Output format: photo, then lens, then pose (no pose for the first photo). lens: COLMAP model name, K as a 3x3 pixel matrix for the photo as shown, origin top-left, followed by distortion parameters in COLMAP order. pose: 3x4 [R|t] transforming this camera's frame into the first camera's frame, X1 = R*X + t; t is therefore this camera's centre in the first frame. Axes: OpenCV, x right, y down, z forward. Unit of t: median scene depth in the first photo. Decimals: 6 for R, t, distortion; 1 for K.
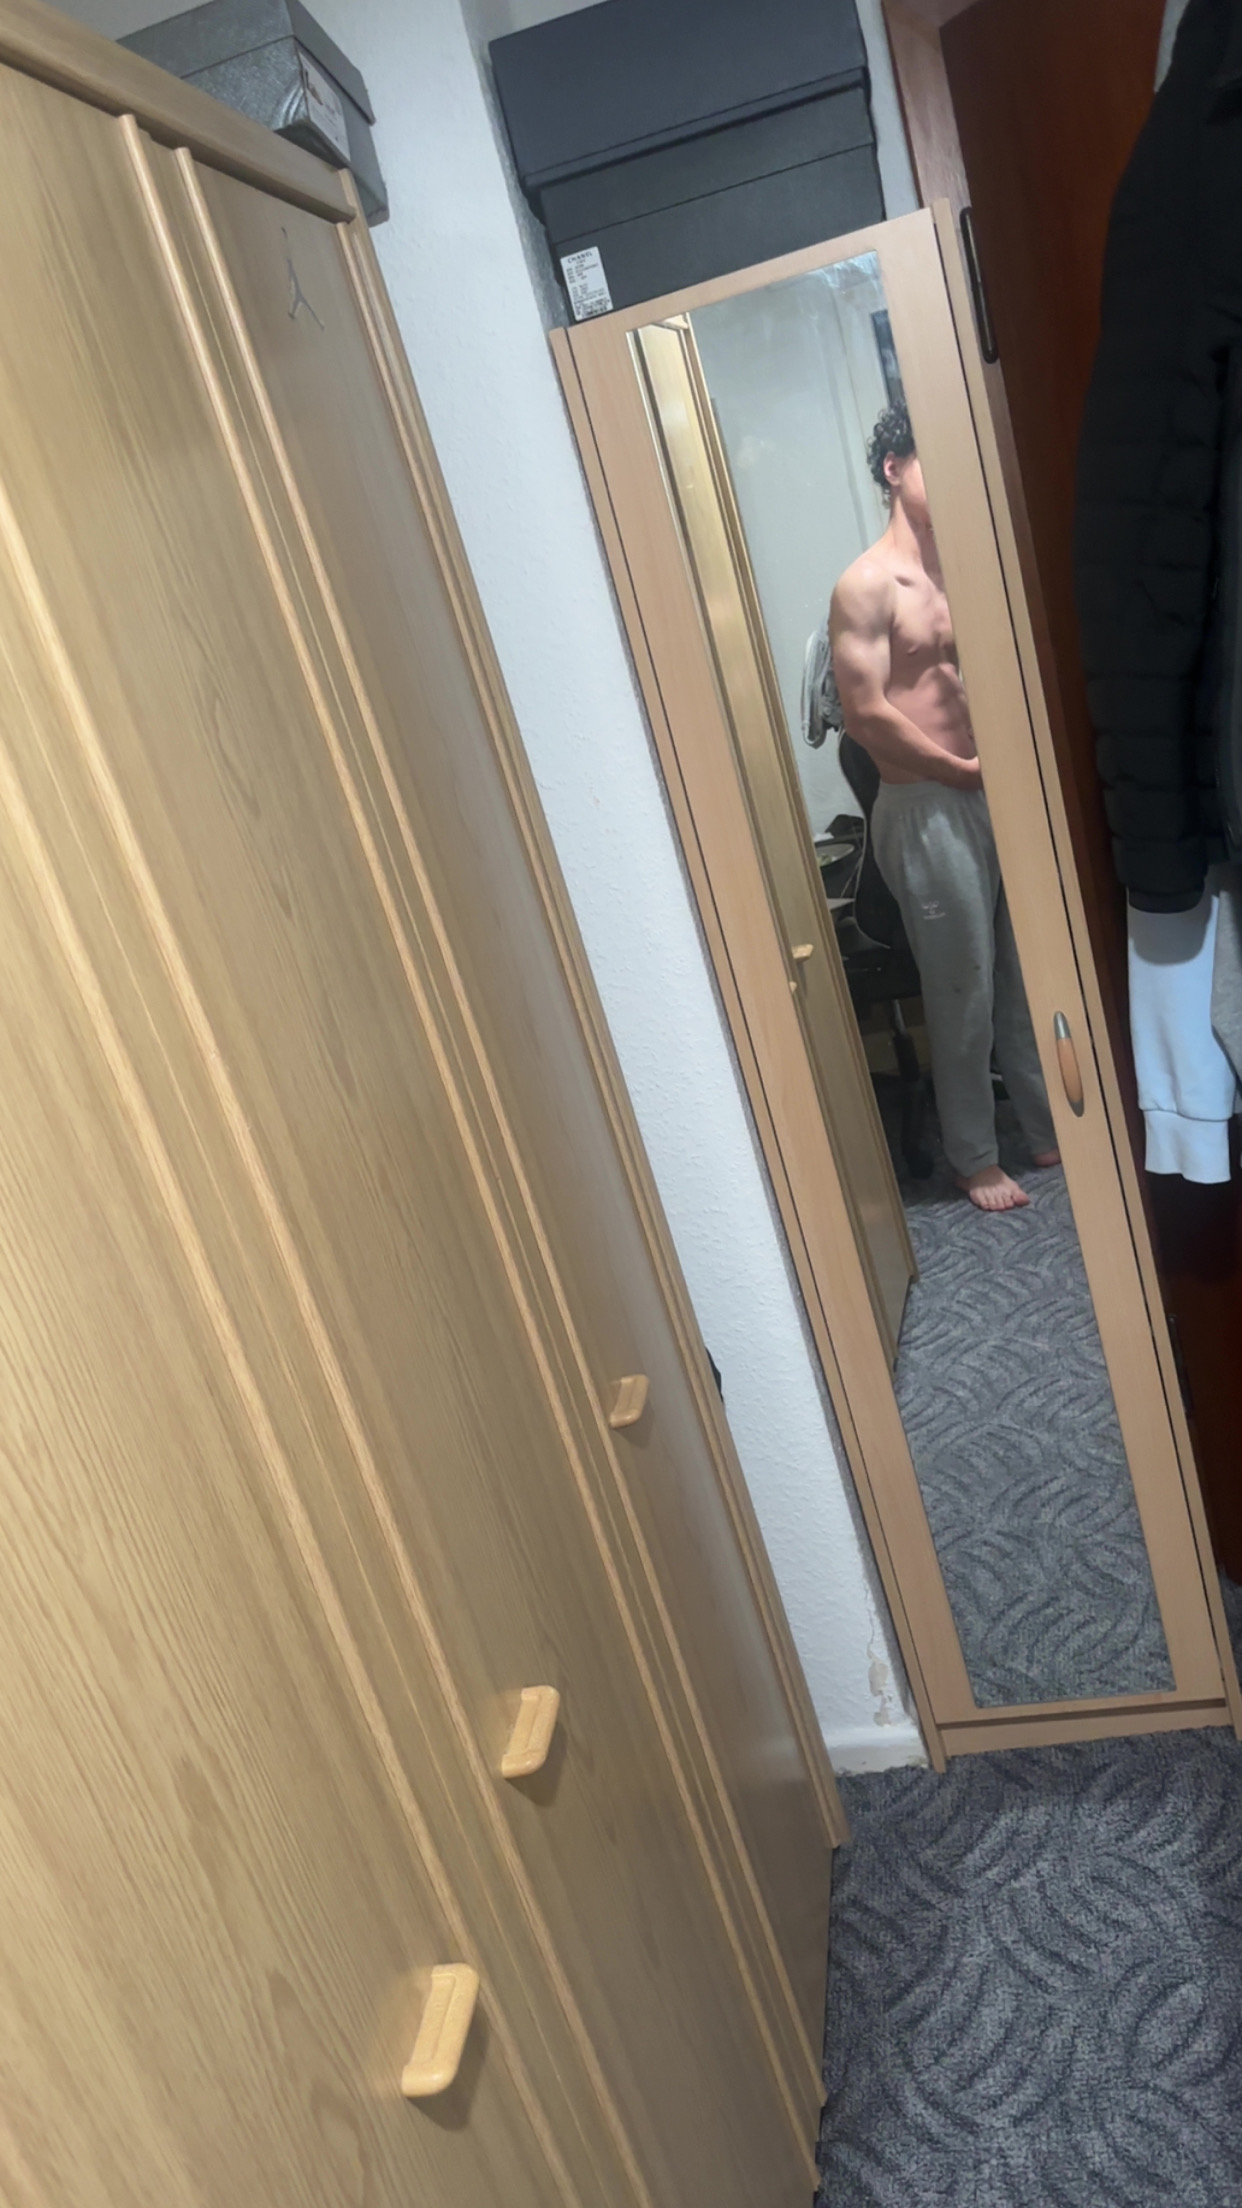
lens RADIAL K [[1659.3, 0, 627.4], [0, 1659.3, 1116.3], [0, 0, 1]] dist [0.030959, -0.067625]
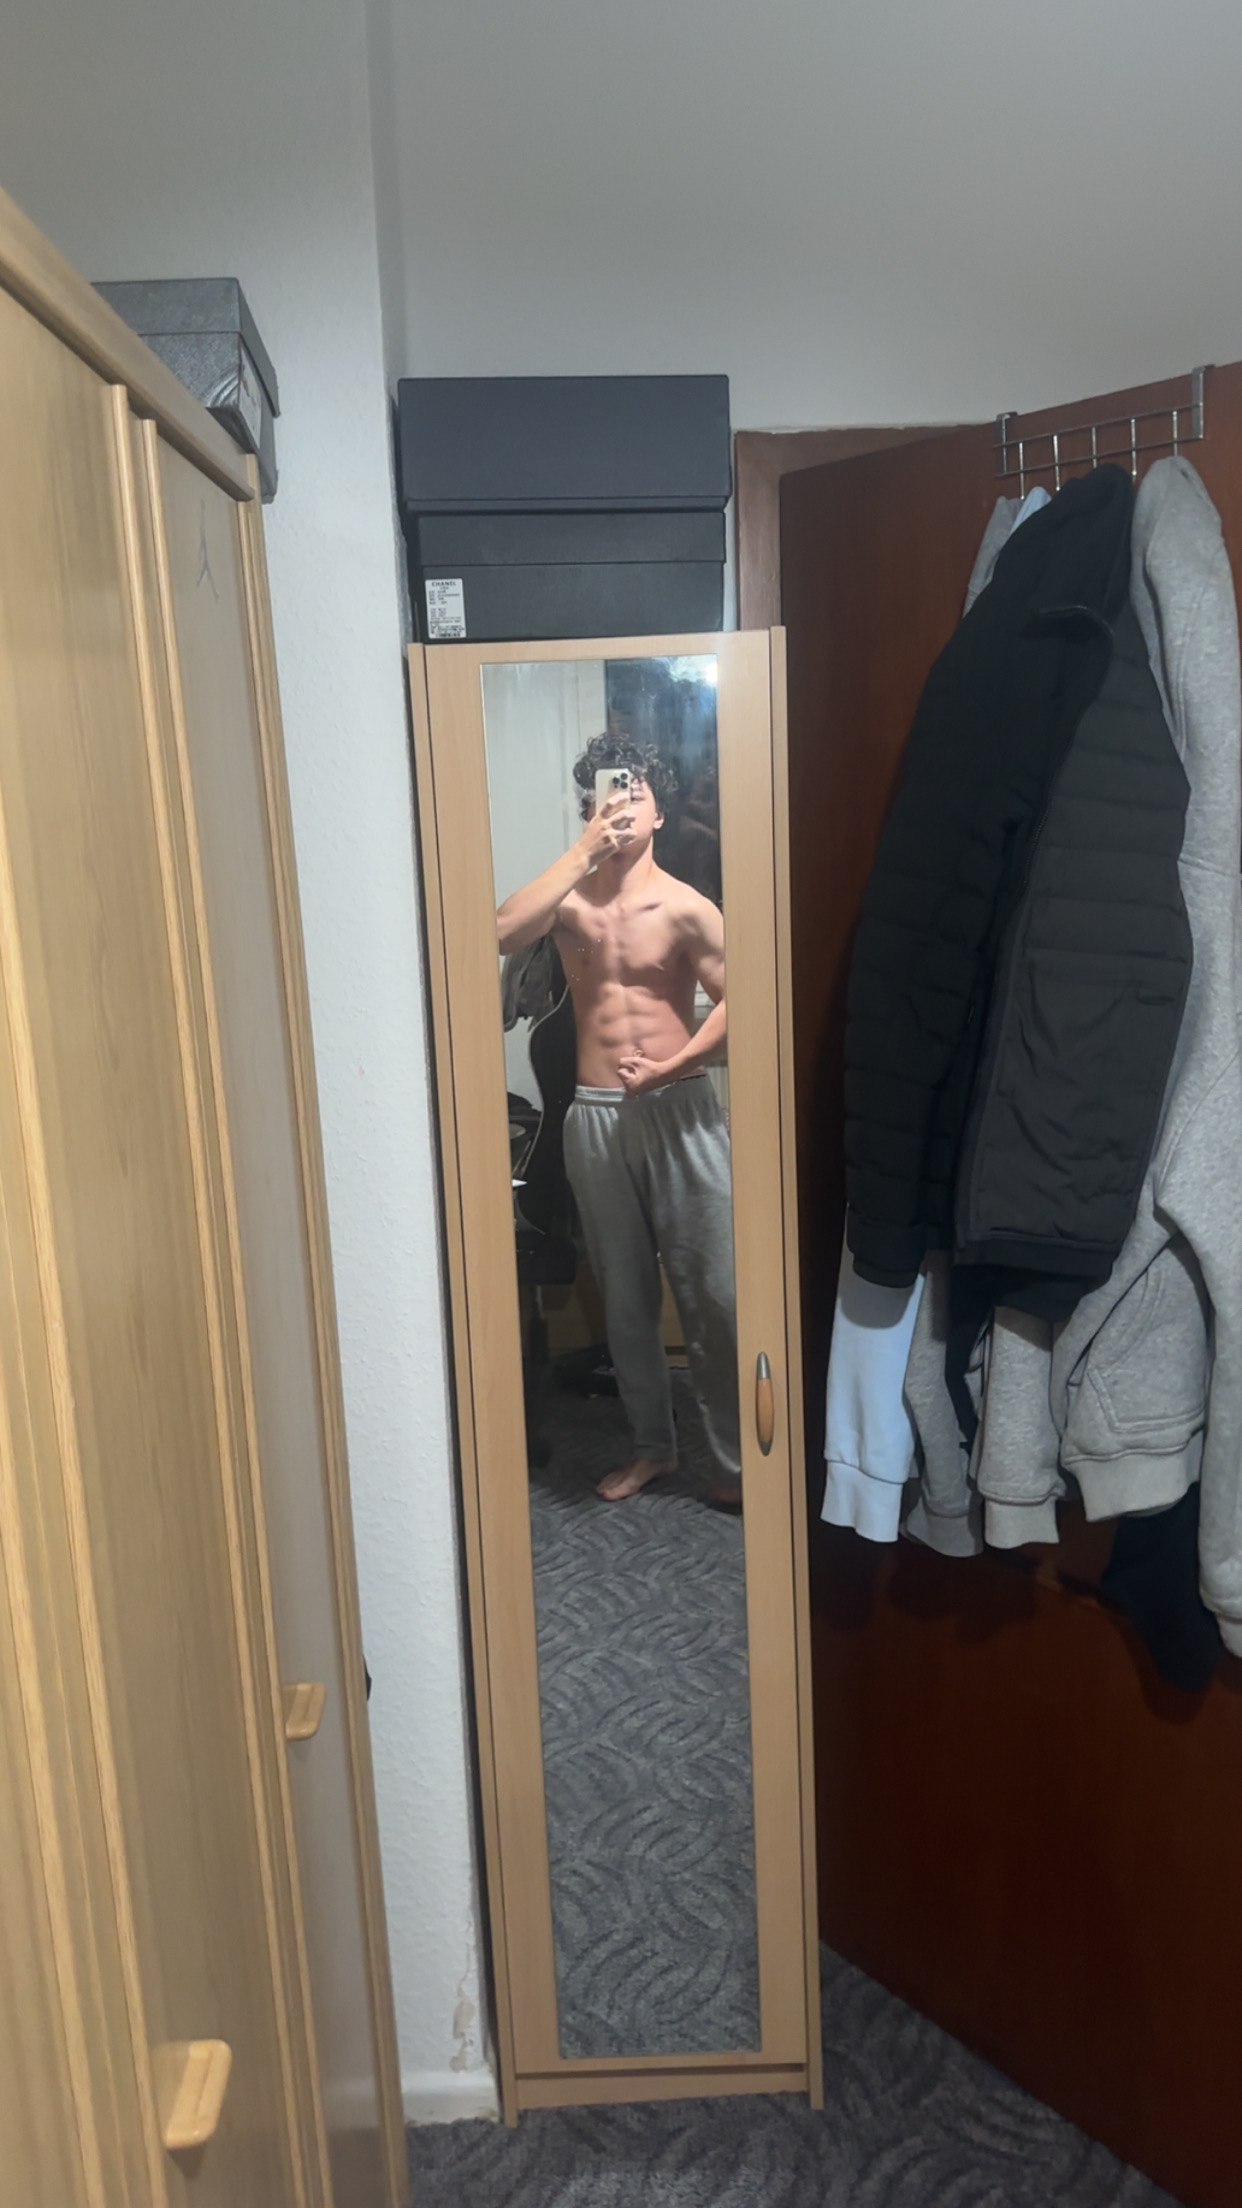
lens RADIAL K [[1659.3, 0, 623.7], [0, 1659.3, 1088.1], [0, 0, 1]] dist [0.030959, -0.067625]
pose [[0.954611, 0.189437, 0.229851, -0.101603], [-0.149034, 0.971925, -0.182071, -0.023821], [-0.257889, 0.139551, 0.956043, -0.004964]]
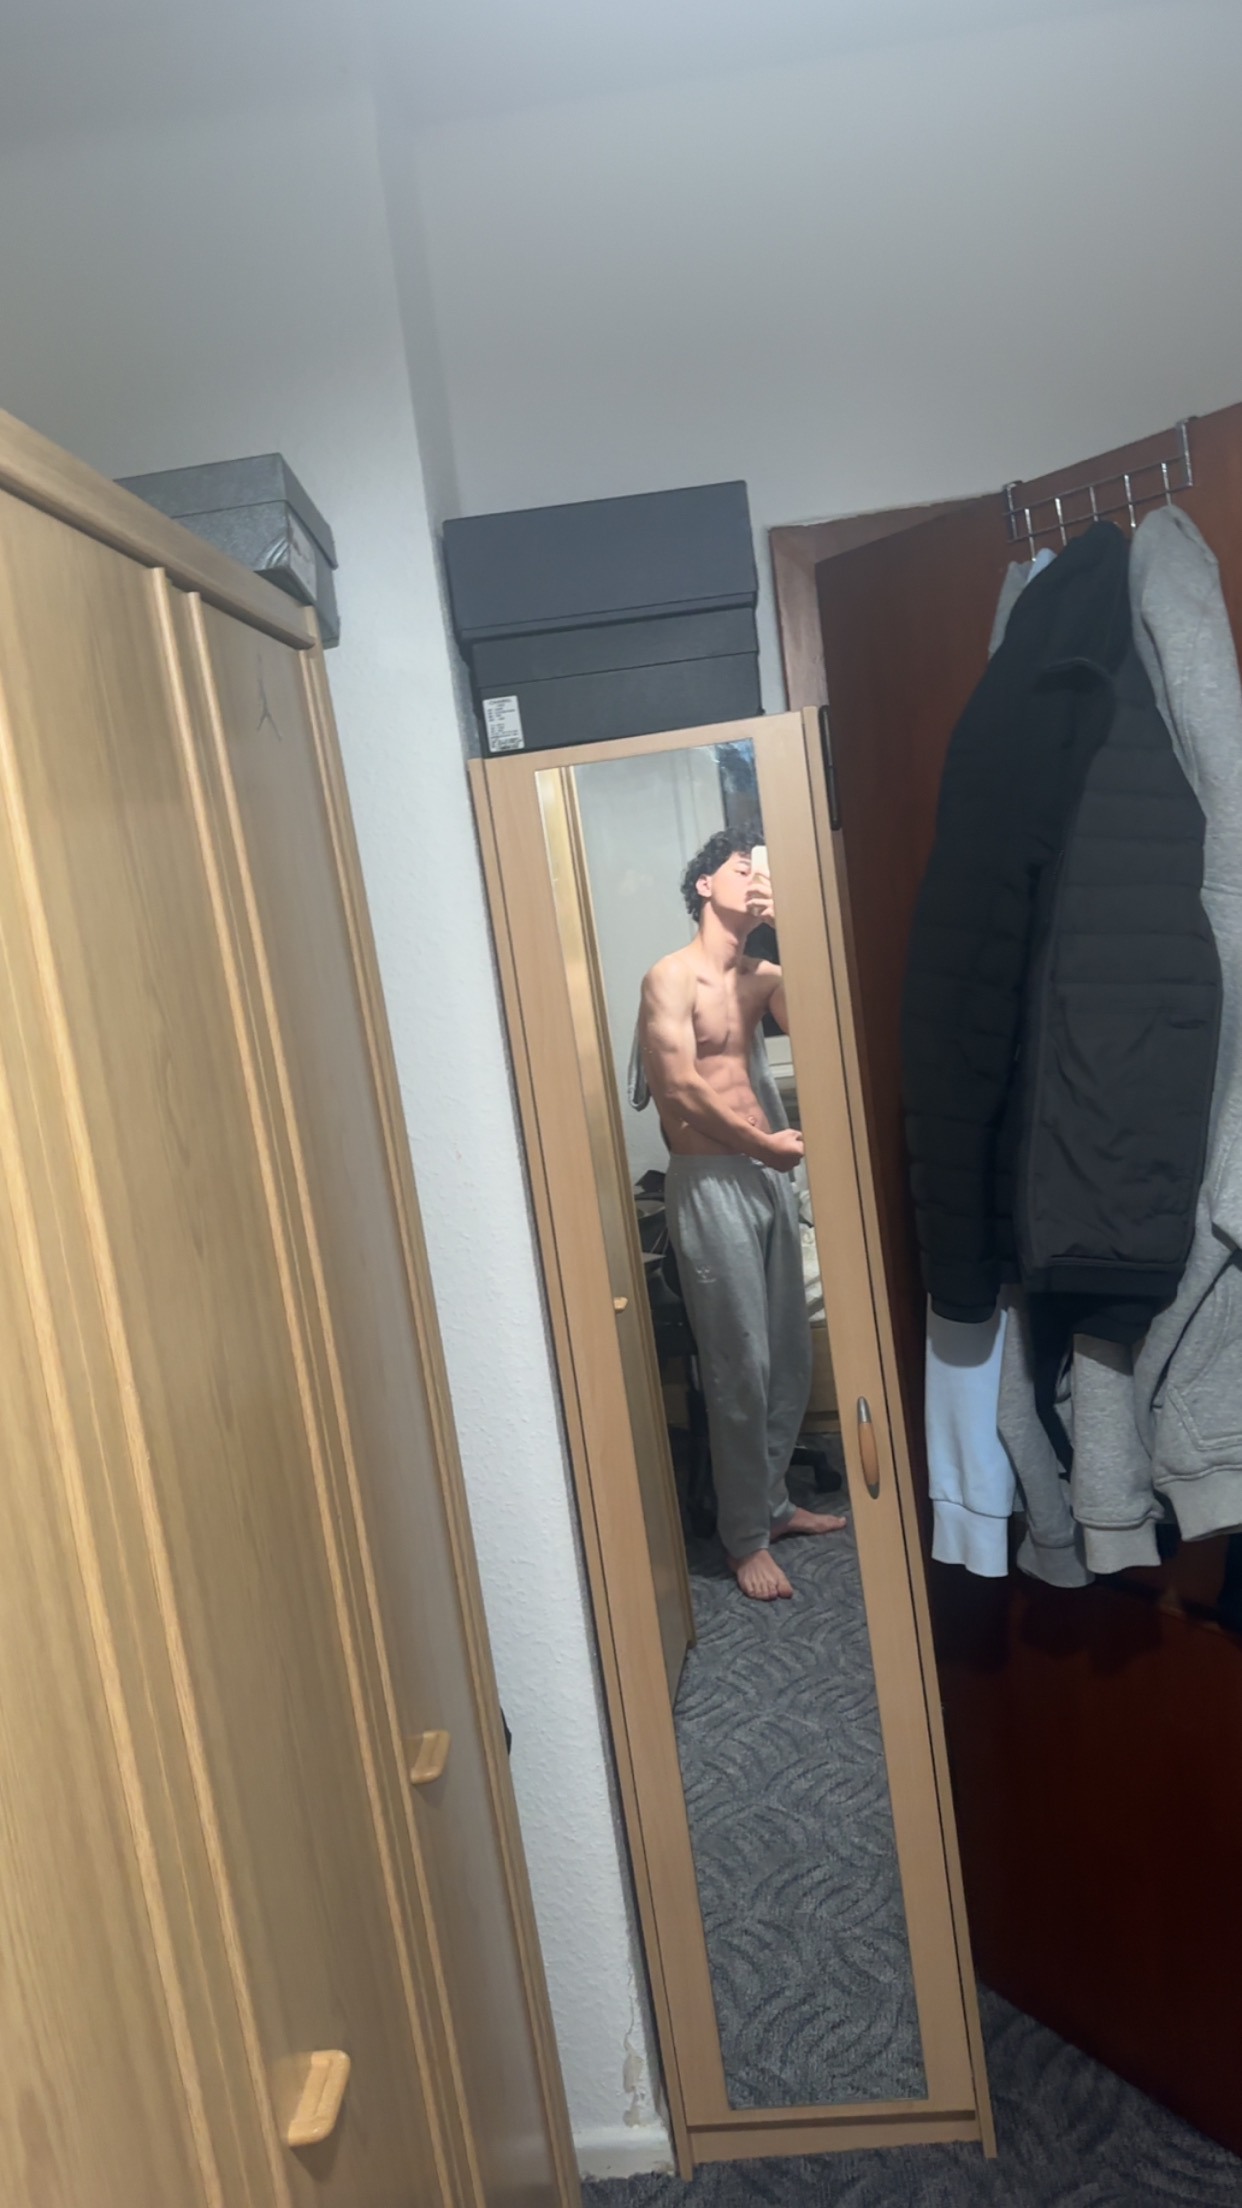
lens RADIAL K [[1659.3, 0, 620.4], [0, 1659.3, 1083.8], [0, 0, 1]] dist [0.030959, -0.067625]
pose [[0.986345, 0.119005, 0.113847, -0.044634], [-0.091772, 0.971159, -0.220062, -0.010842], [-0.136752, 0.206609, 0.968820, -0.074175]]
